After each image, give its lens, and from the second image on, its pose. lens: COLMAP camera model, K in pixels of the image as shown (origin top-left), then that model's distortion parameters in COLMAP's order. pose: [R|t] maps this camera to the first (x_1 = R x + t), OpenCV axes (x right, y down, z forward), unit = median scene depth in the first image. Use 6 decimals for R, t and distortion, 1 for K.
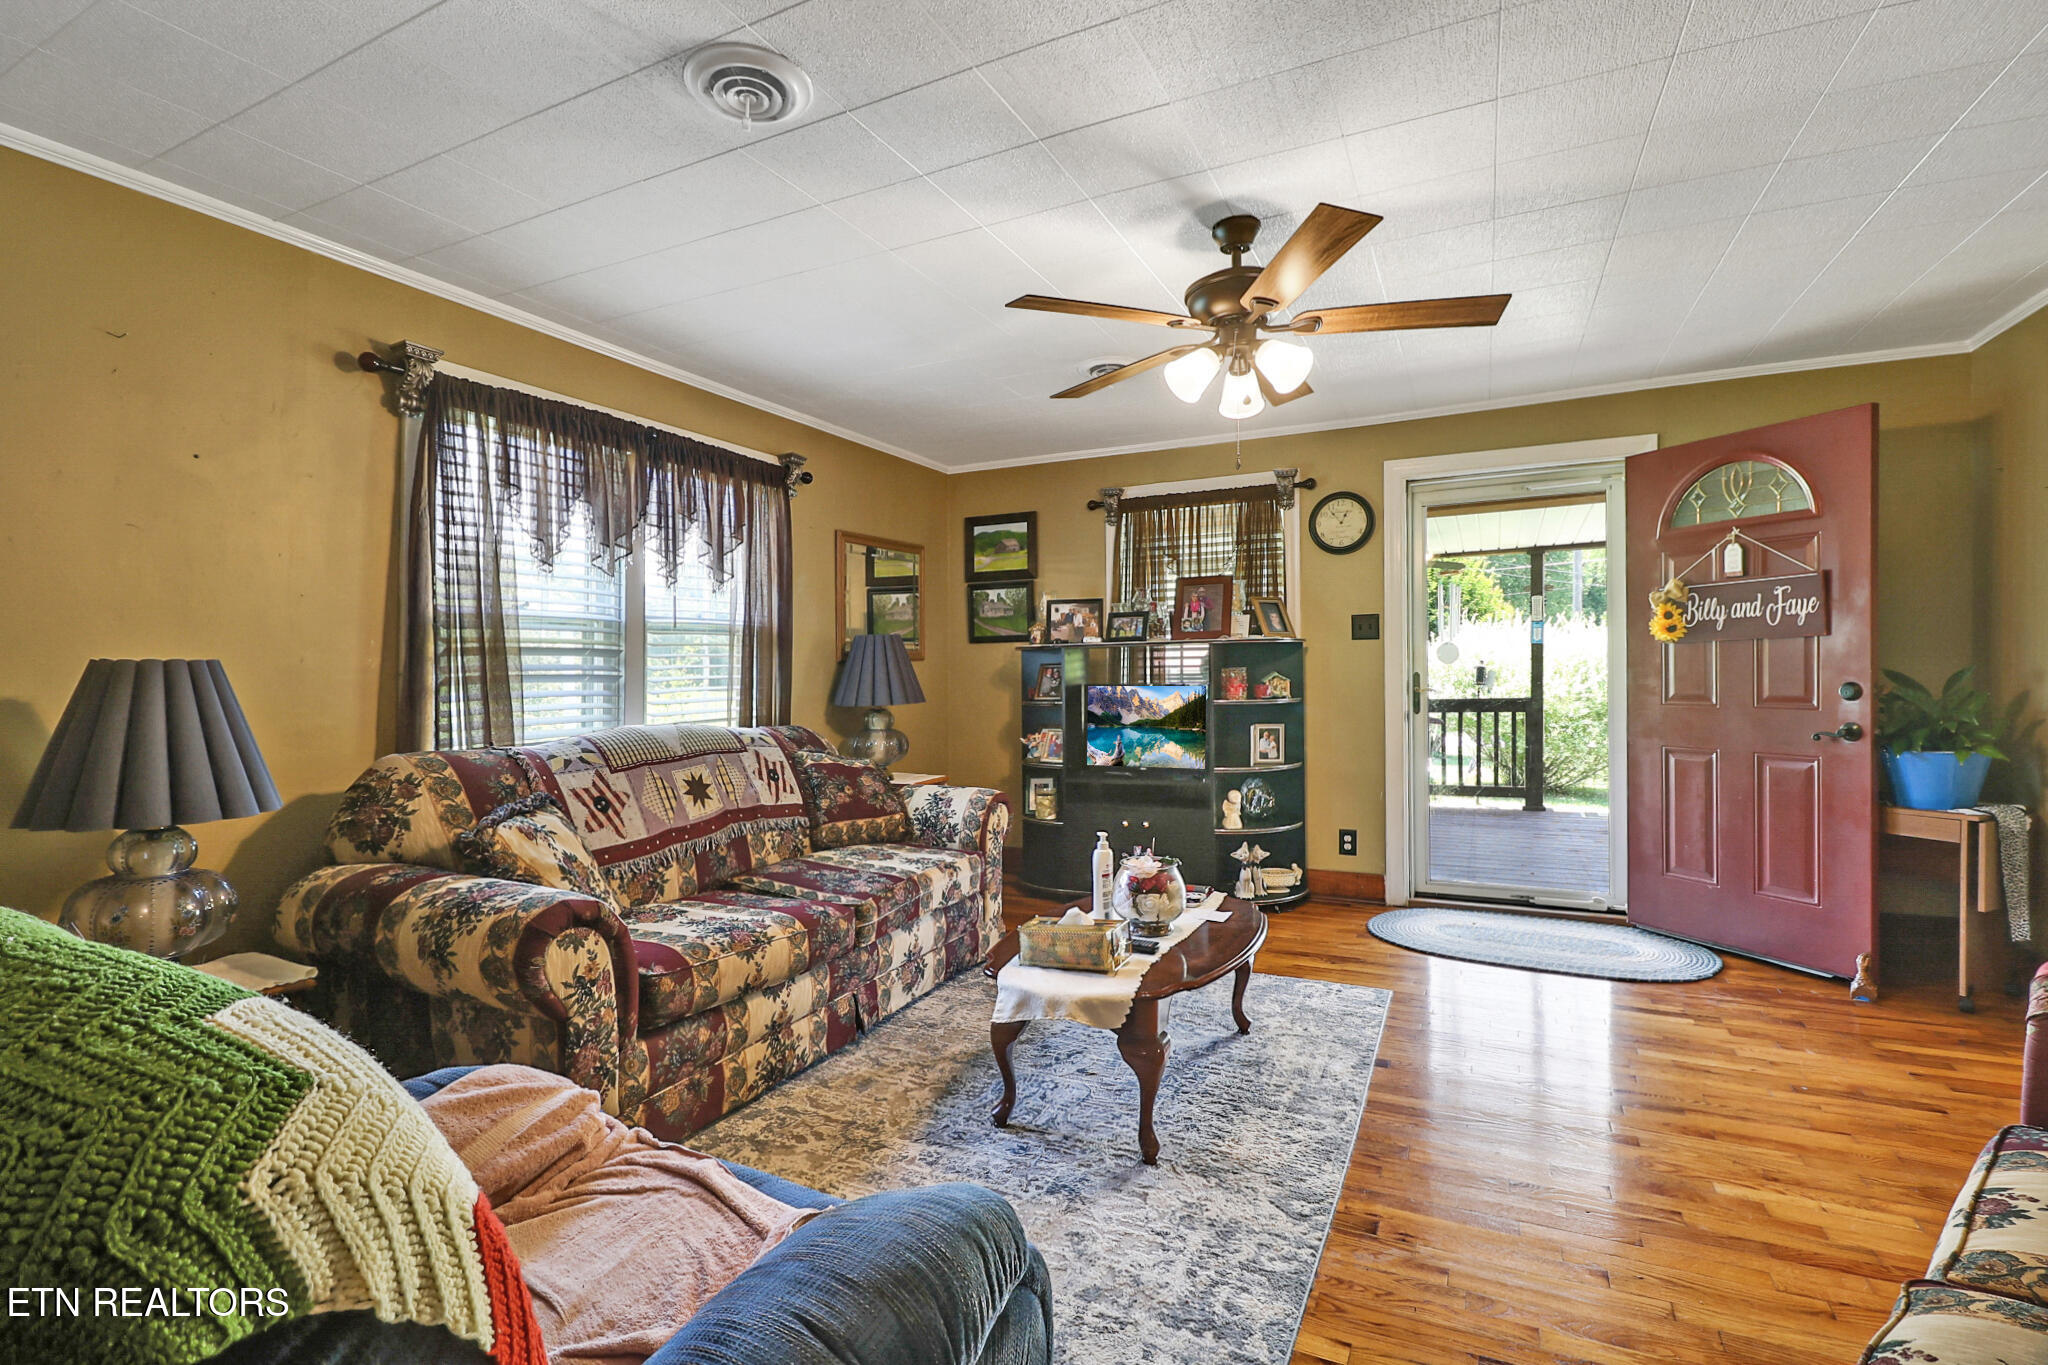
lens RADIAL K [[939.6, 0, 1016.9], [0, 939.6, 676.3], [0, 0, 1]] dist [-0.006883, -0.007608]
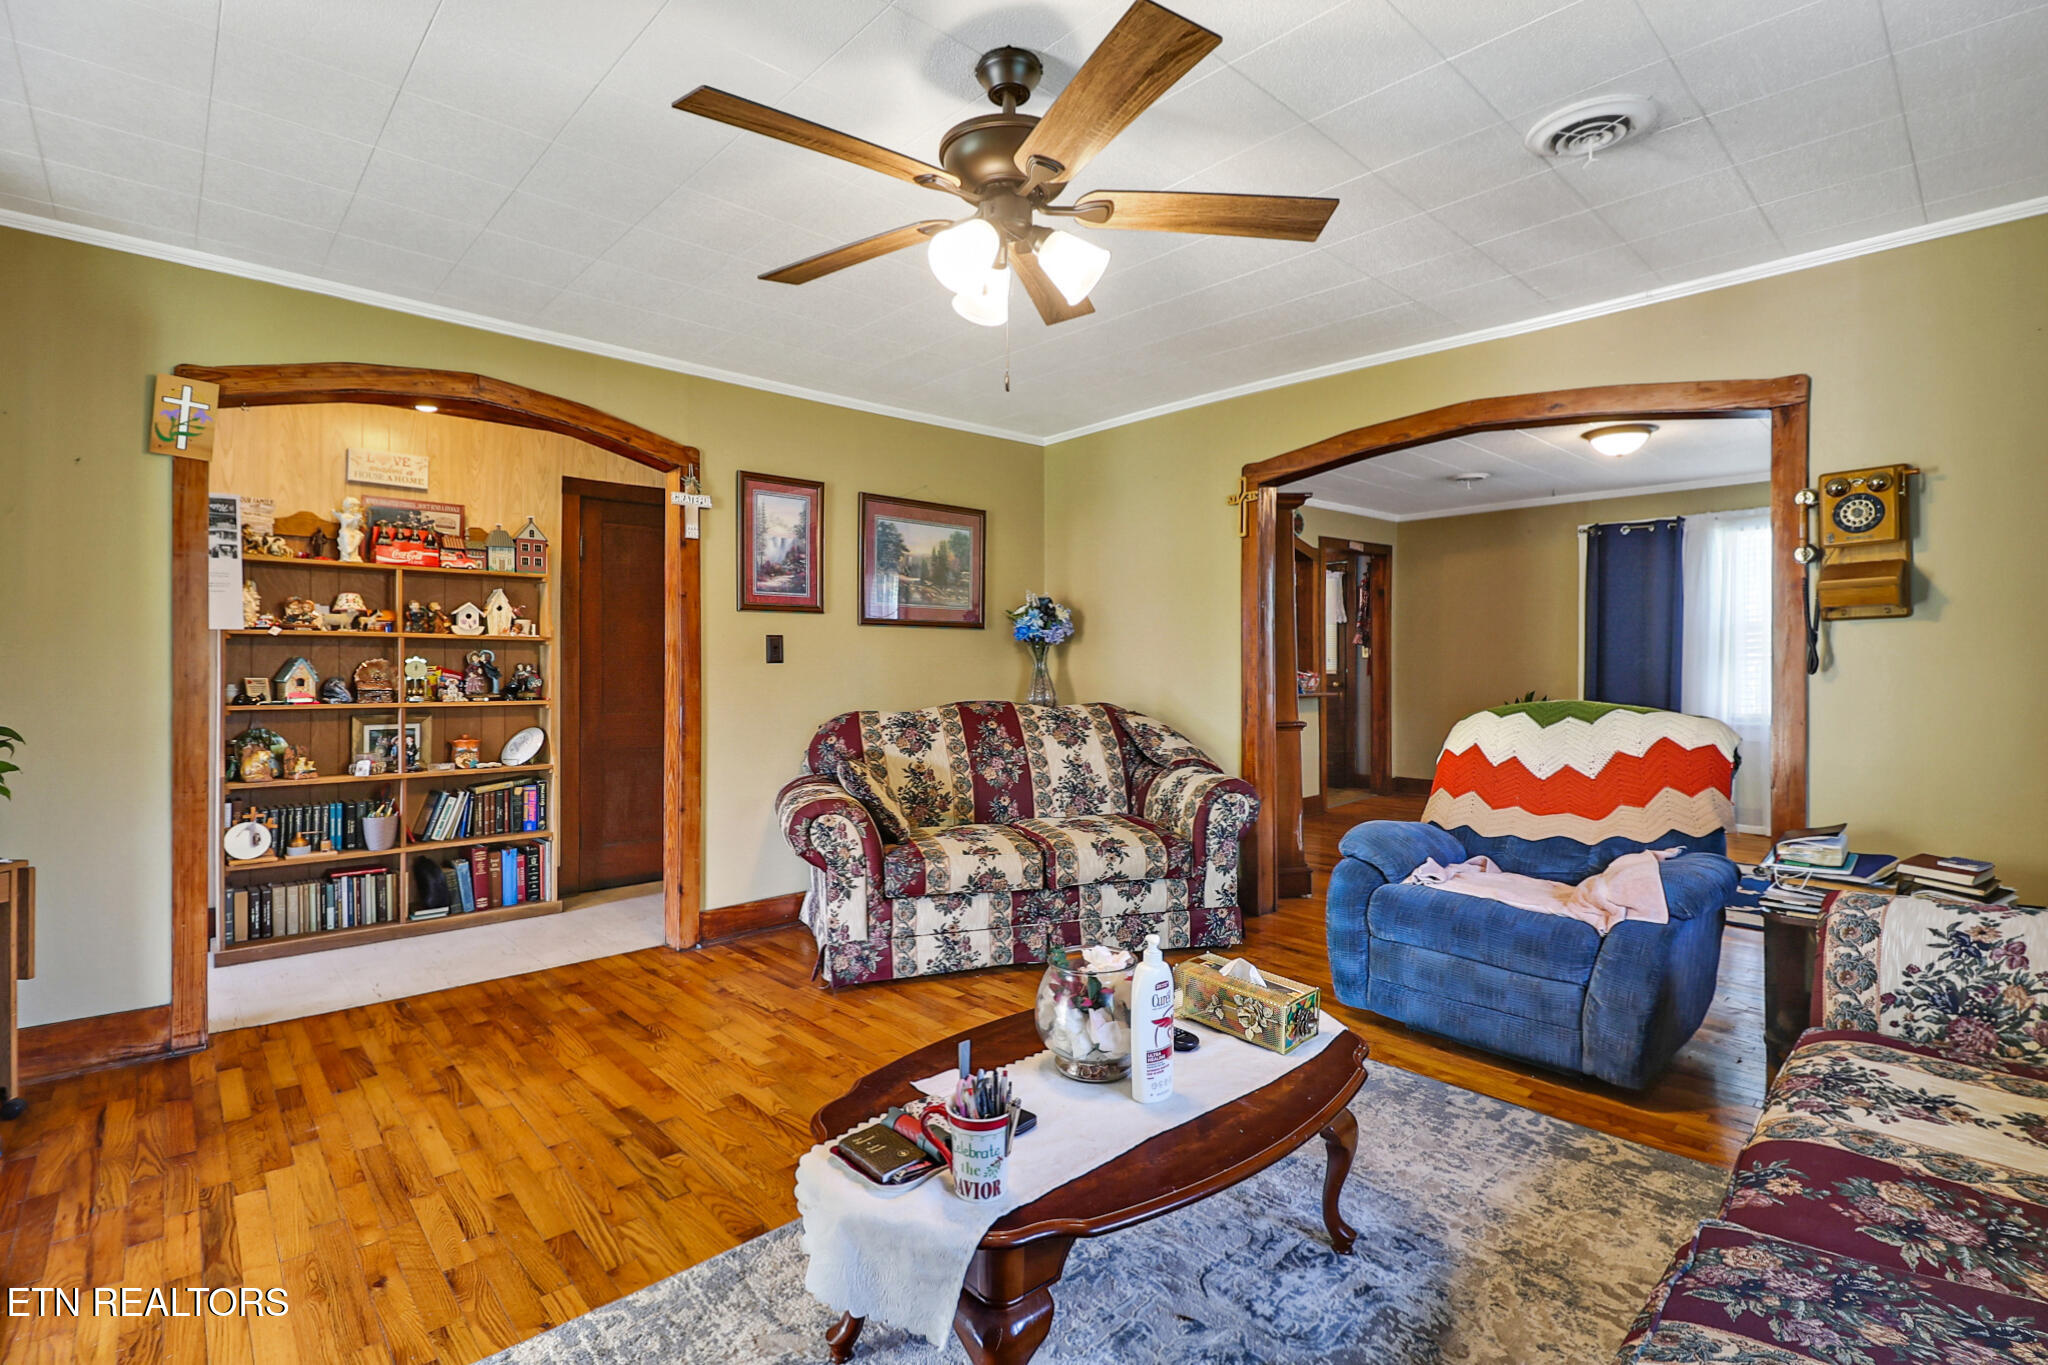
lens RADIAL K [[939.6, 0, 1006.9], [0, 939.6, 666.6], [0, 0, 1]] dist [-0.006883, -0.007608]
pose [[-0.931384, 0.016018, 0.363685, -0.026006], [0.017785, 0.999841, 0.001510, -0.000576], [-0.363603, 0.007874, -0.931521, 1.012295]]
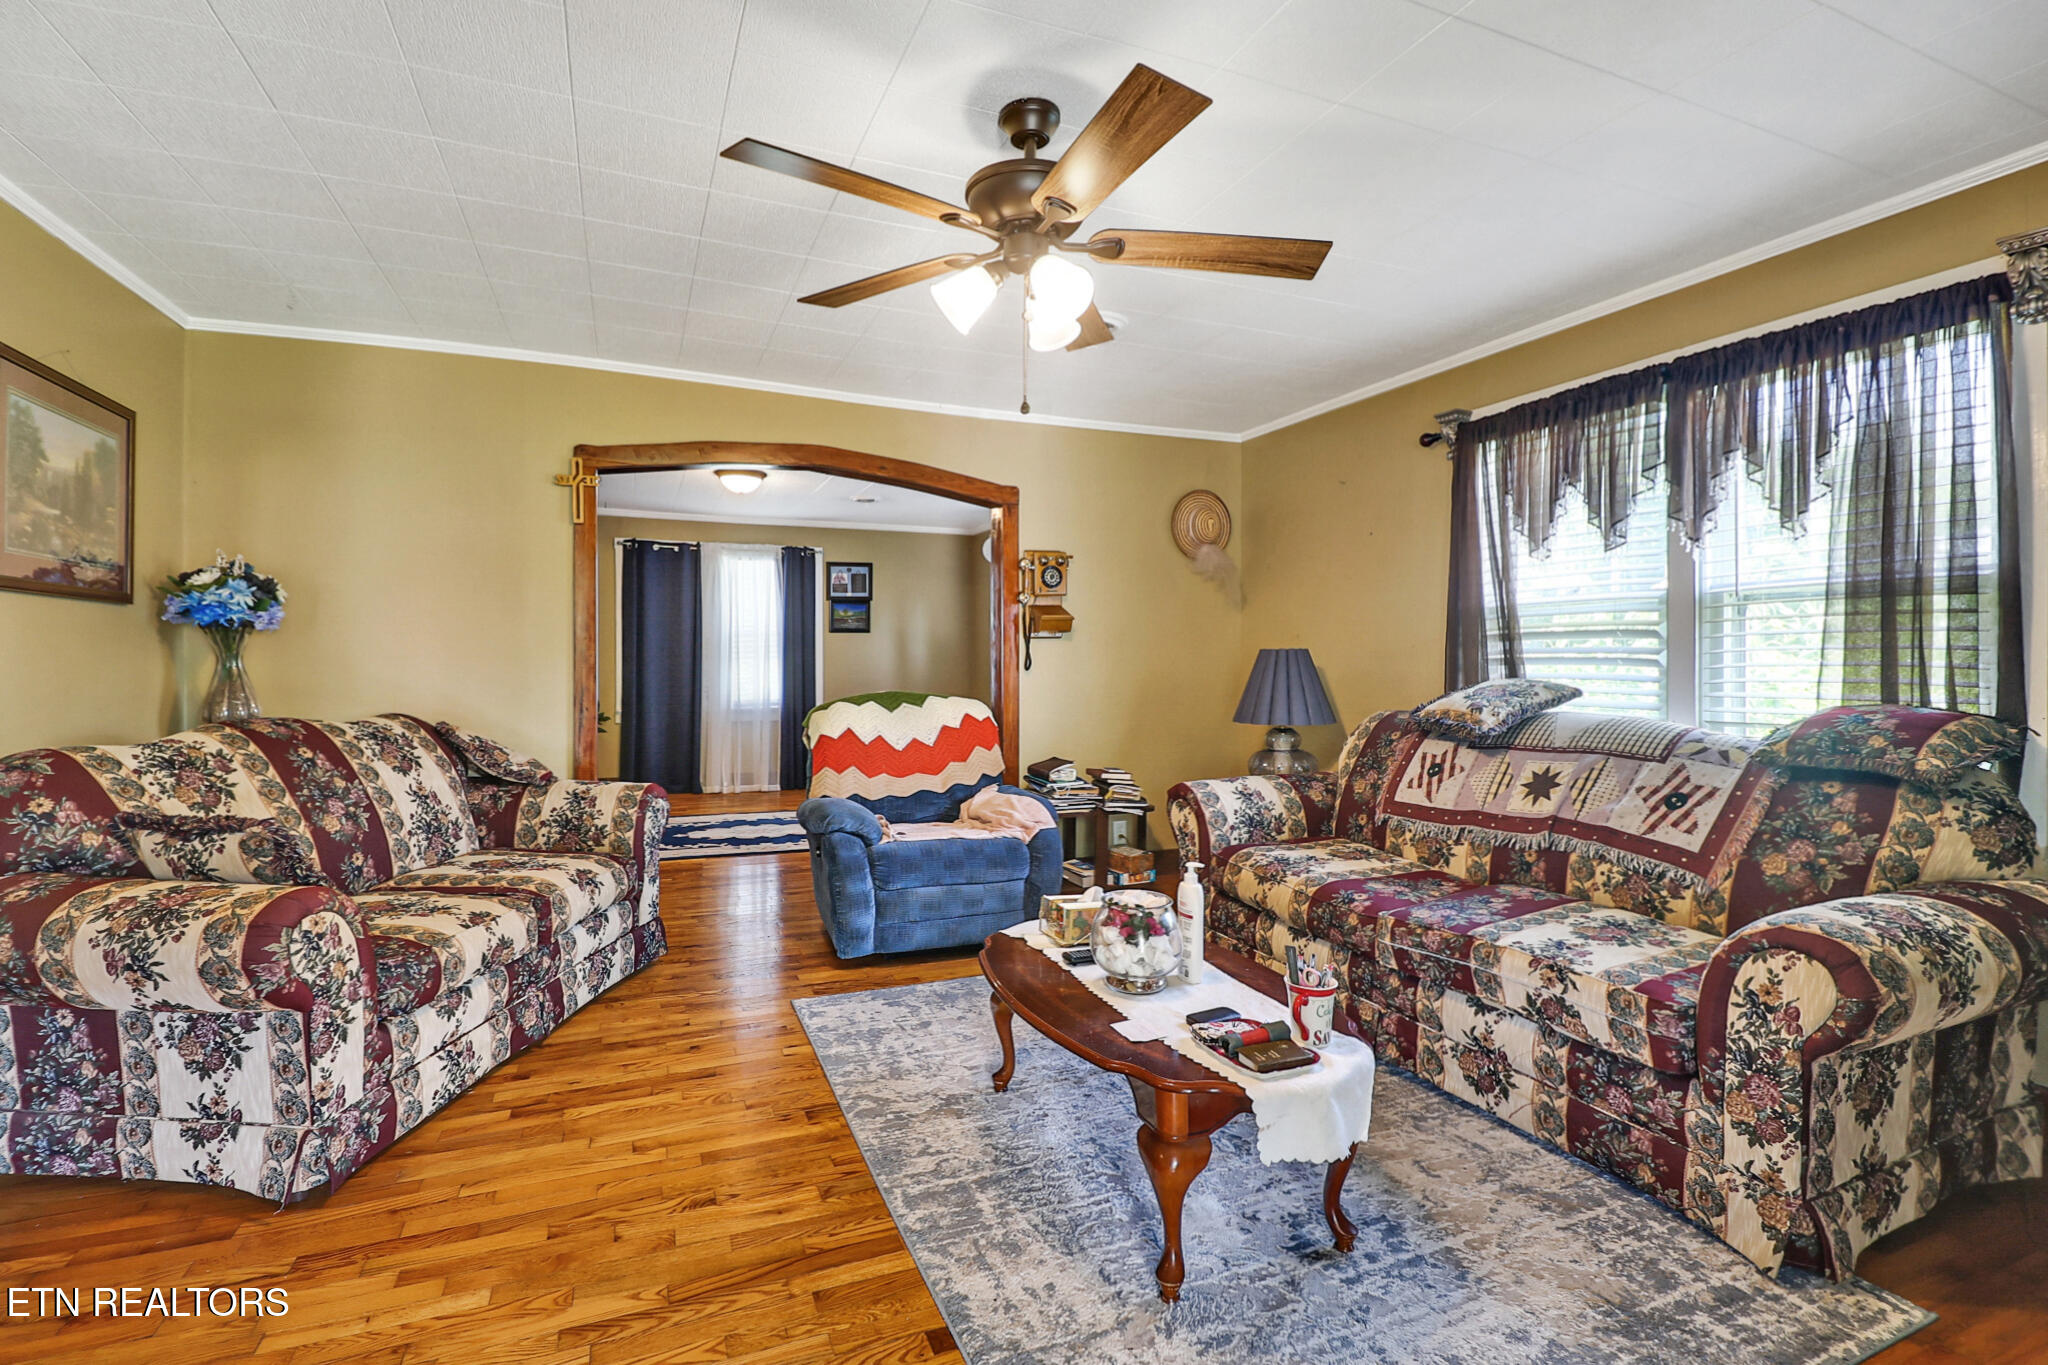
lens RADIAL K [[939.6, 0, 1013.0], [0, 939.6, 673.4], [0, 0, 1]] dist [-0.006883, -0.007608]
pose [[-0.658563, 0.023625, -0.752155, 0.507217], [0.003341, 0.999589, 0.028471, -0.011329], [0.752518, 0.016237, -0.658371, 0.909218]]
